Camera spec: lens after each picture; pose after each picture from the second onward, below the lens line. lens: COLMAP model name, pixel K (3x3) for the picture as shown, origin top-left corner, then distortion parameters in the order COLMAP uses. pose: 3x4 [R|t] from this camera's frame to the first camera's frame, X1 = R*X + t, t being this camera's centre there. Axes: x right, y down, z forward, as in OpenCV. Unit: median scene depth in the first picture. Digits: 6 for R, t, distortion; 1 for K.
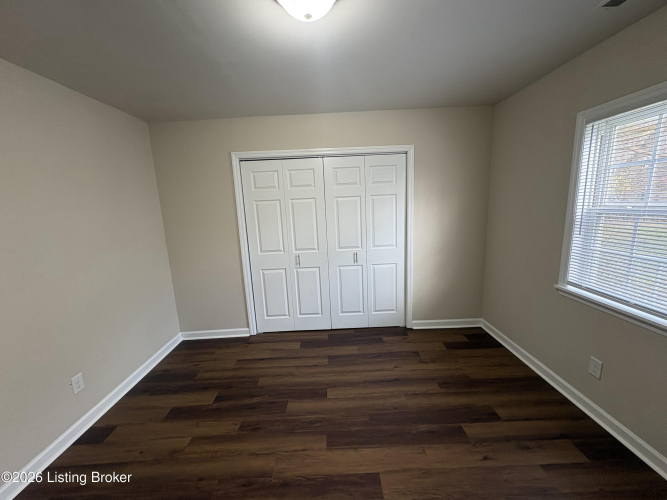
lens RADIAL K [[265.7, 0, 334.6], [0, 265.7, 247.4], [0, 0, 1]] dist [-0.003388, 0.000645]
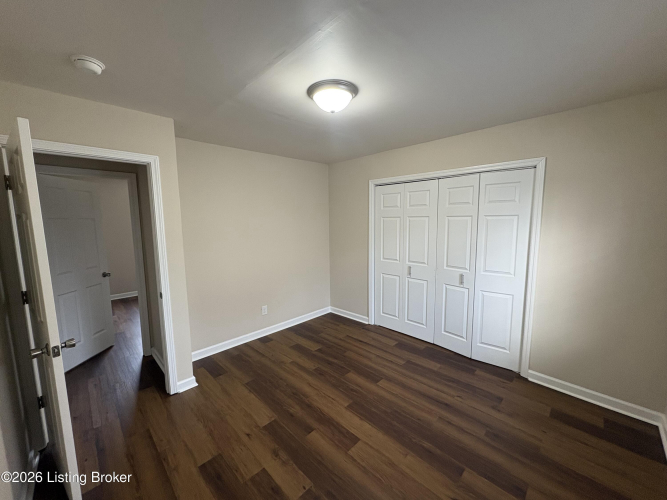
lens RADIAL K [[265.7, 0, 335.9], [0, 265.7, 250.4], [0, 0, 1]] dist [-0.003388, 0.000645]
pose [[0.698612, 0.121988, -0.705025, 0.482803], [-0.144409, 0.989121, 0.028049, -0.027624], [0.700776, 0.082217, 0.708627, -0.022465]]
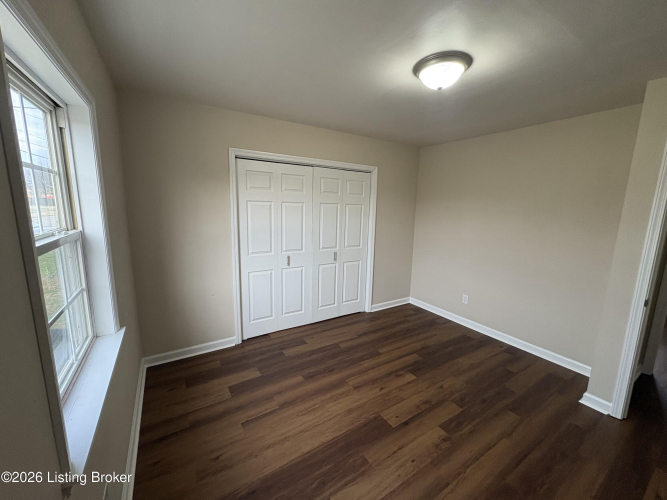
lens RADIAL K [[265.7, 0, 333.0], [0, 265.7, 243.9], [0, 0, 1]] dist [-0.003388, 0.000645]
pose [[0.851722, -0.009365, 0.523911, -0.594073], [0.028941, 0.999155, -0.029188, 0.020871], [-0.523195, 0.040023, 0.851273, 0.024654]]
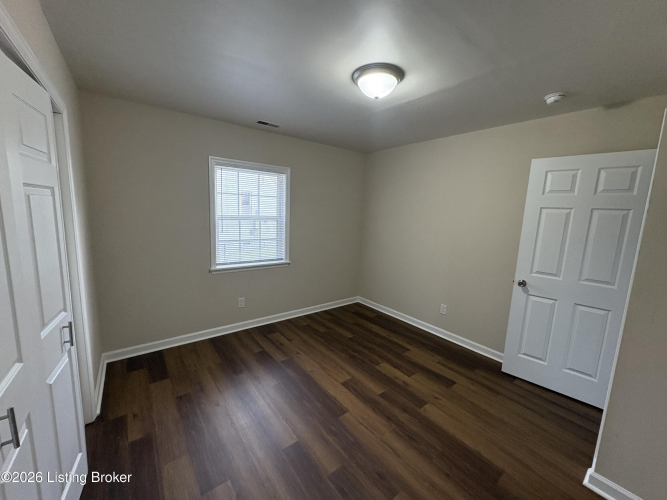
lens RADIAL K [[265.7, 0, 332.0], [0, 265.7, 248.0], [0, 0, 1]] dist [-0.003388, 0.000645]
pose [[-0.595392, -0.089507, 0.798434, -0.553967], [0.129023, 0.970225, 0.204978, -0.141210], [-0.793008, 0.225059, -0.566116, 0.983282]]
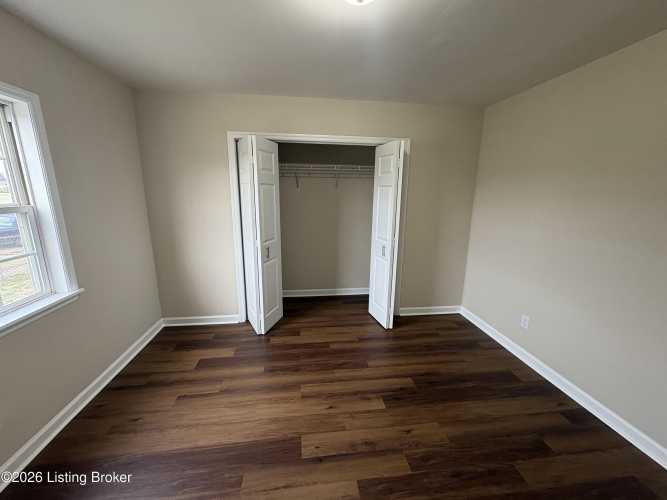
lens RADIAL K [[265.7, 0, 333.2], [0, 265.7, 247.7], [0, 0, 1]] dist [-0.003388, 0.000645]
pose [[0.991691, 0.033765, 0.124132, -0.120179], [-0.038136, 0.998727, 0.033007, 0.014737], [-0.122859, -0.037467, 0.991717, -0.000796]]
